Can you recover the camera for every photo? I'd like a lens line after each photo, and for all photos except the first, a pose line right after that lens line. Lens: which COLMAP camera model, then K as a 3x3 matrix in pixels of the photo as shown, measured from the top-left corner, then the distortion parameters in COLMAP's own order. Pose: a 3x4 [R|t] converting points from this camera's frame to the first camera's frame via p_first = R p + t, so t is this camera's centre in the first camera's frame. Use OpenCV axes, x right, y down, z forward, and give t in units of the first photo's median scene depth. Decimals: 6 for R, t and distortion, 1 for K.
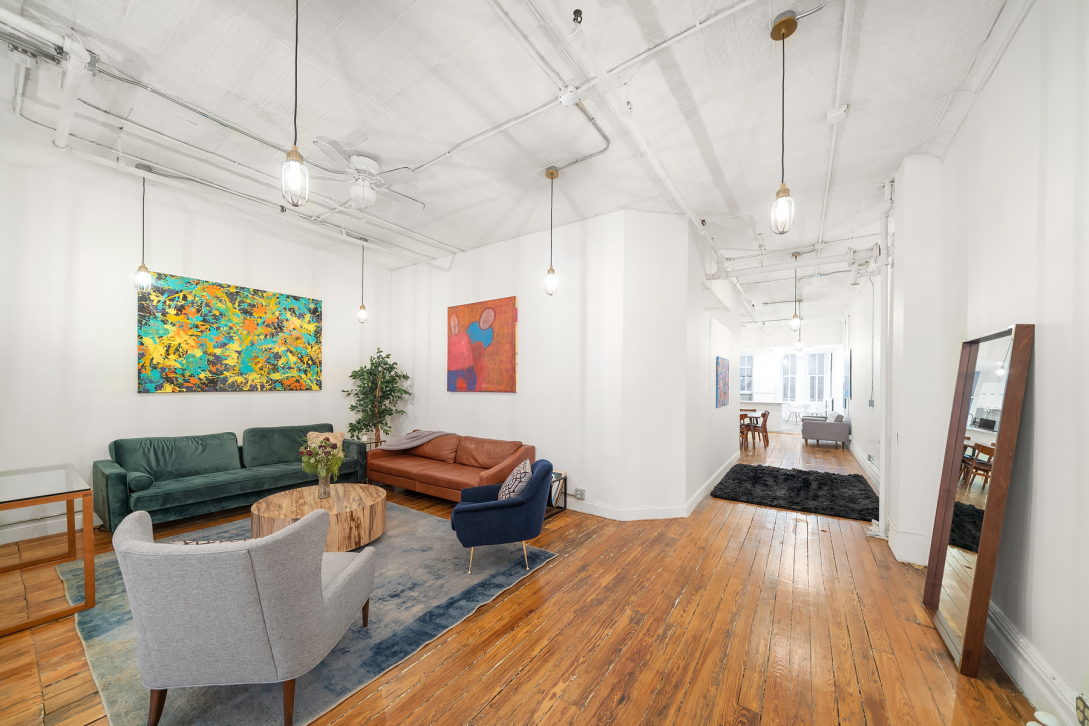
lens RADIAL K [[377.0, 0, 543.2], [0, 377.0, 393.6], [0, 0, 1]] dist [-0.000492, -0.000043]
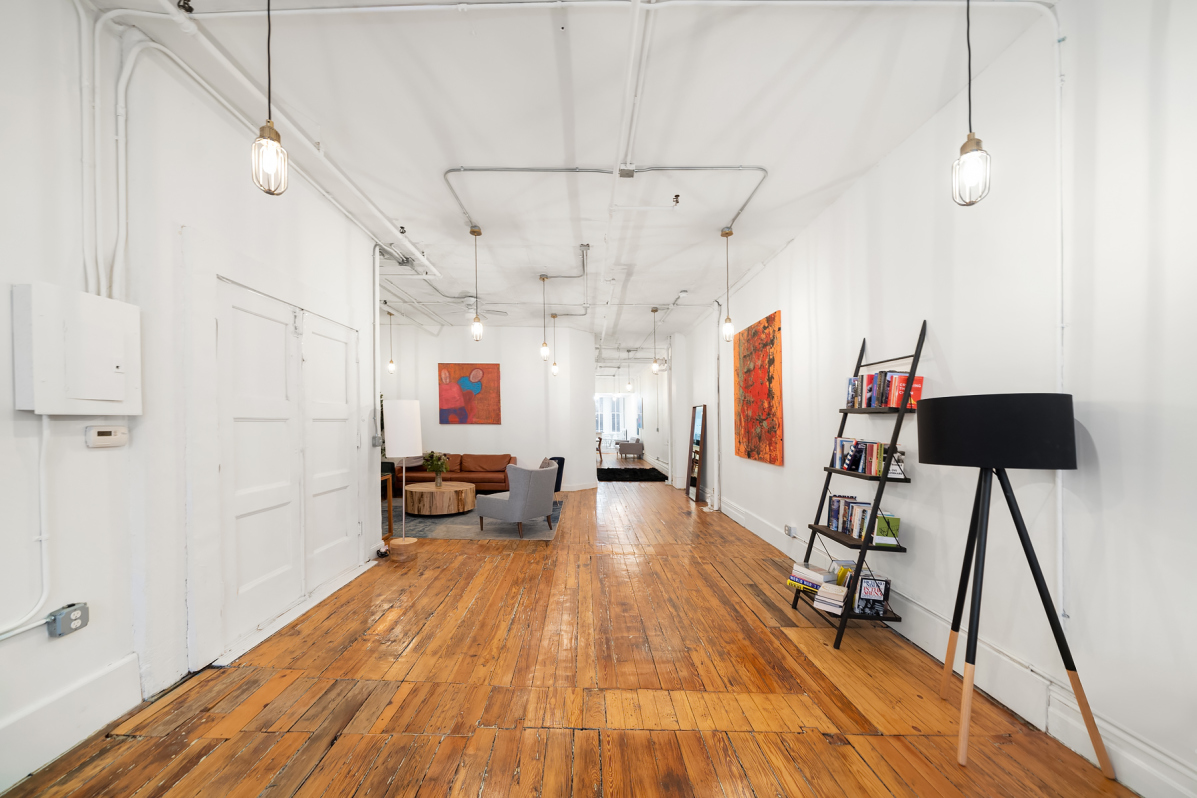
lens RADIAL K [[414.3, 0, 597.1], [0, 414.3, 432.6], [0, 0, 1]] dist [-0.000492, -0.000043]
pose [[0.808548, -0.016481, 0.588200, -0.706087], [0.012137, 0.999862, 0.011332, 0.016561], [-0.588306, -0.002024, 0.808636, -0.596999]]
